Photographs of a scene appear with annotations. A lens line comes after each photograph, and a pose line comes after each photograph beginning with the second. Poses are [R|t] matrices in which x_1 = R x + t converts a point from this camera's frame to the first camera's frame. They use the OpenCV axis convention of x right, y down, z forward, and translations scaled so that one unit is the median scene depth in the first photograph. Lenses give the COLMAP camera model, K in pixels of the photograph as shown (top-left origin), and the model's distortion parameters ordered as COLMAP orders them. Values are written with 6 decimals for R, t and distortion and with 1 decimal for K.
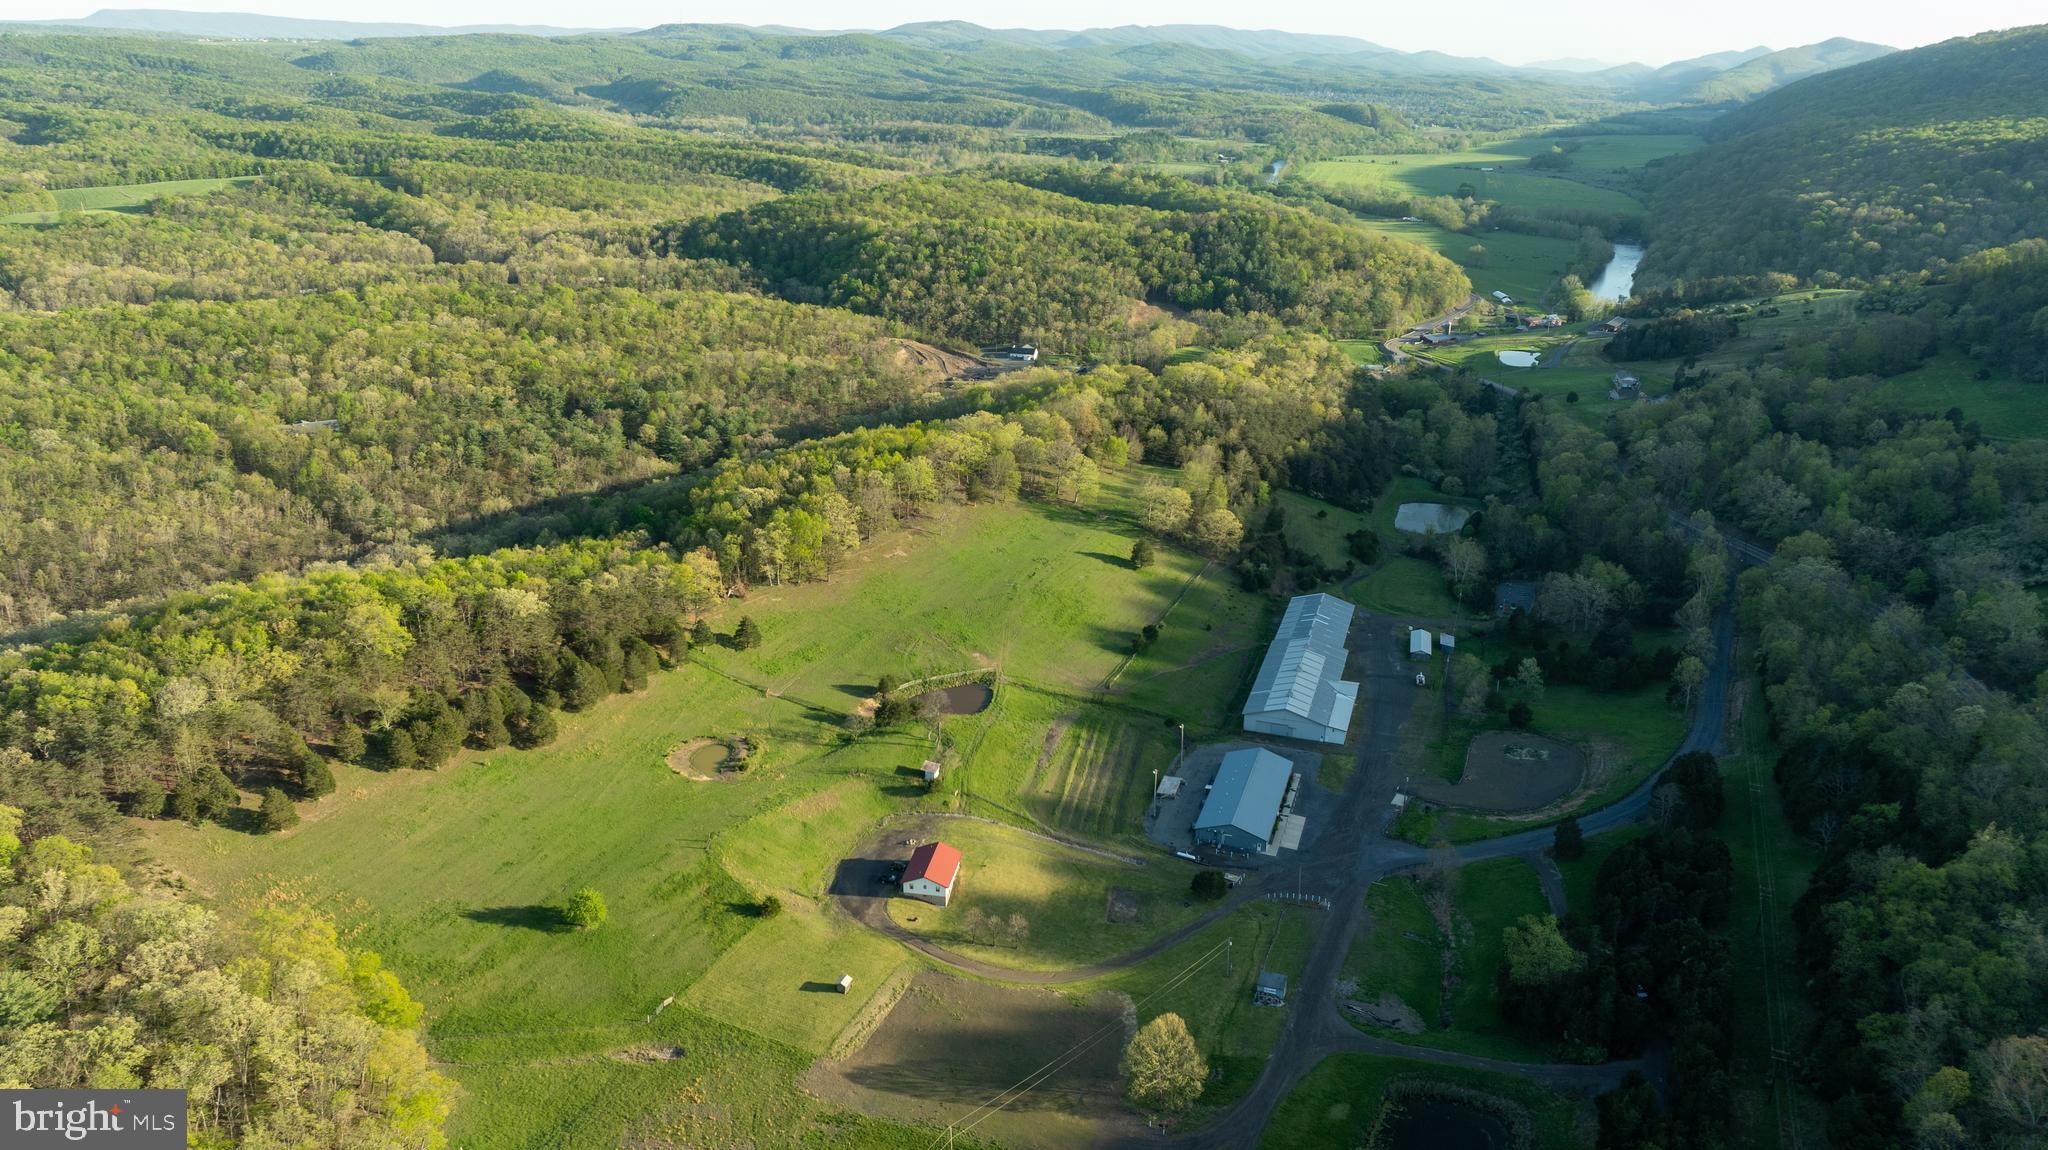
lens RADIAL K [[1458.3, 0, 1034.2], [0, 1458.3, 562.9], [0, 0, 1]] dist [-0.035474, 0.032536]
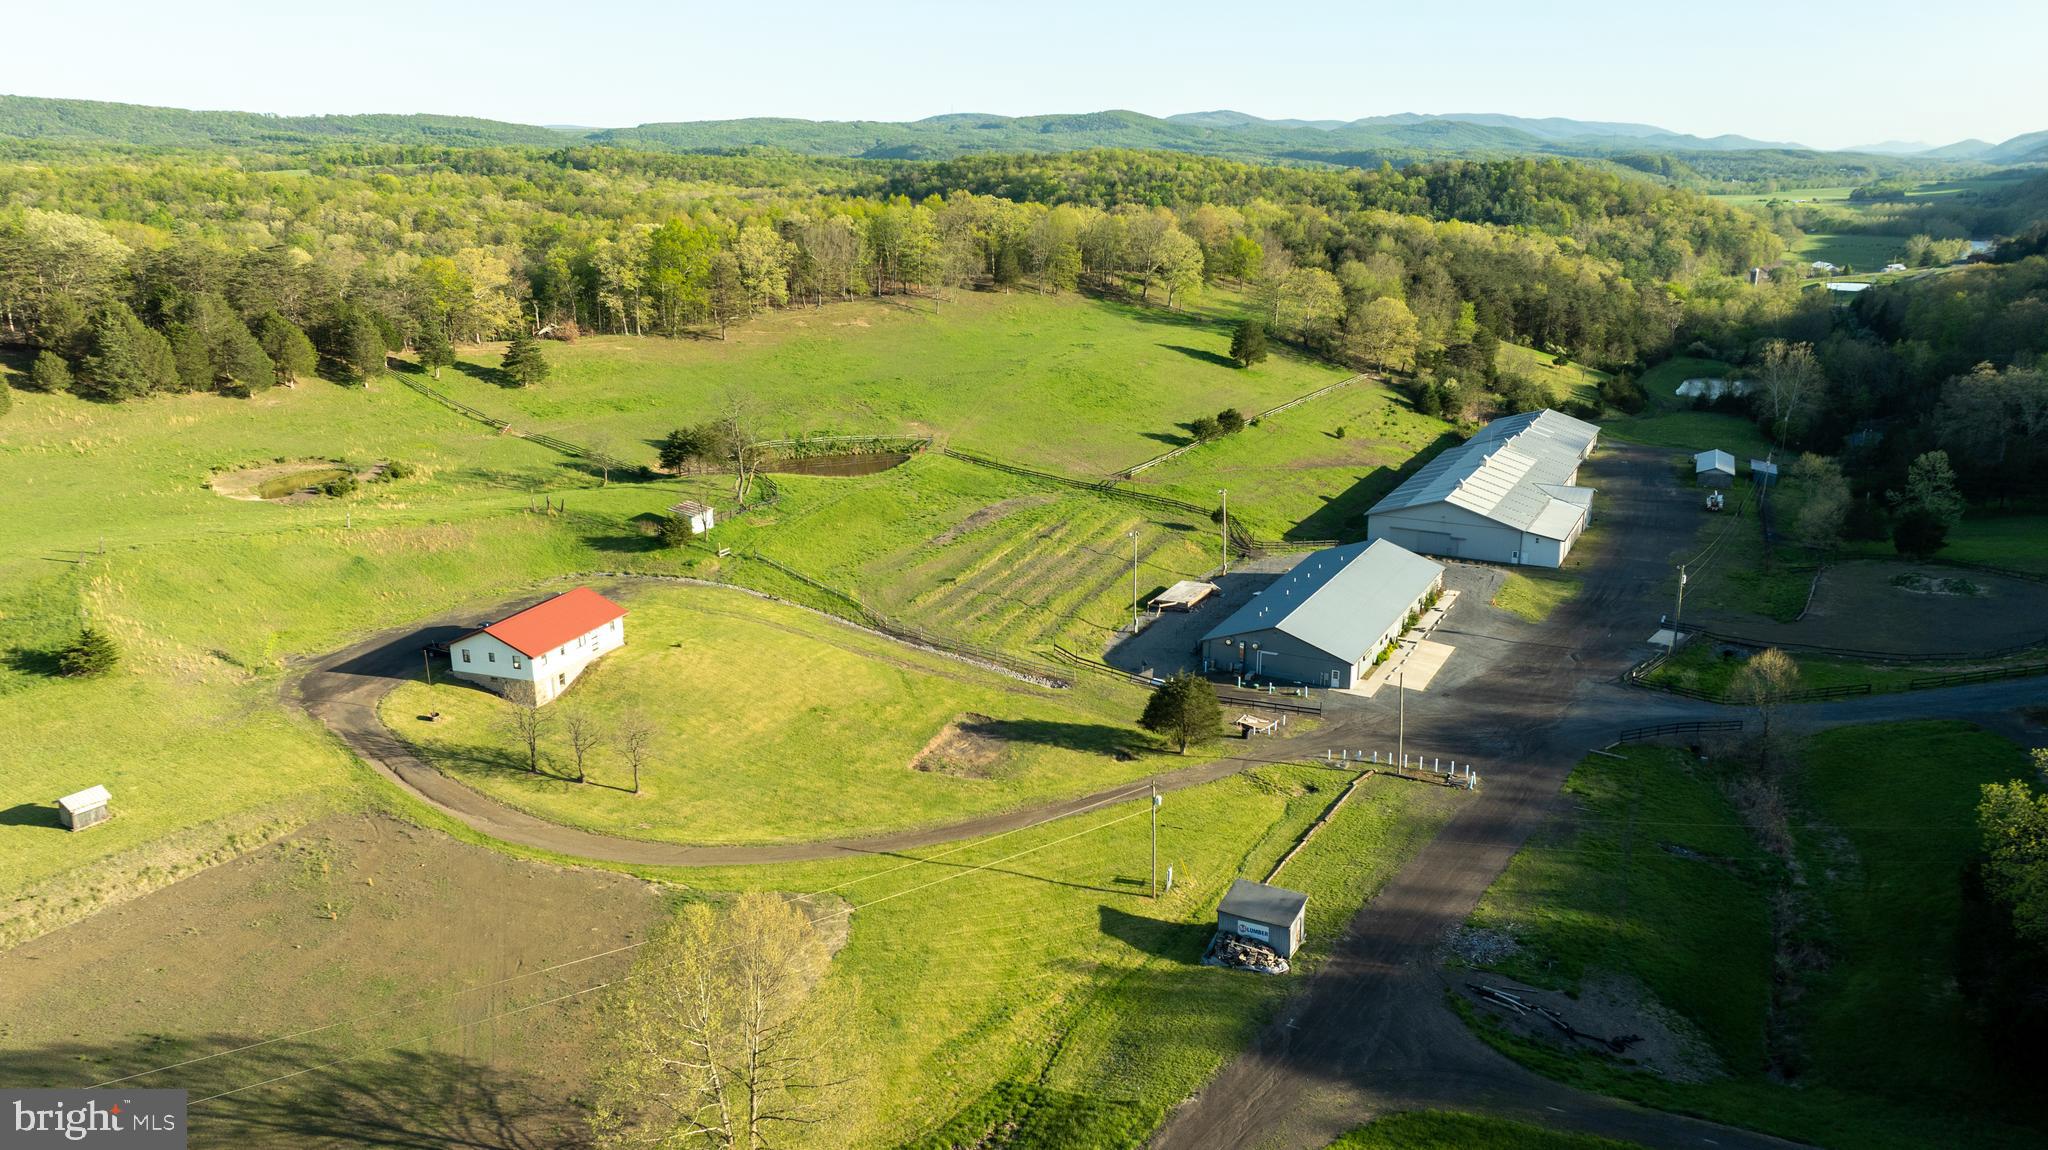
lens RADIAL K [[1458.3, 0, 1031.6], [0, 1458.3, 583.8], [0, 0, 1]] dist [-0.035474, 0.032536]
pose [[0.983285, 0.027226, -0.180027, 0.091291], [-0.036656, 0.998113, -0.049265, 0.122879], [0.178346, 0.055041, 0.982427, 0.342247]]
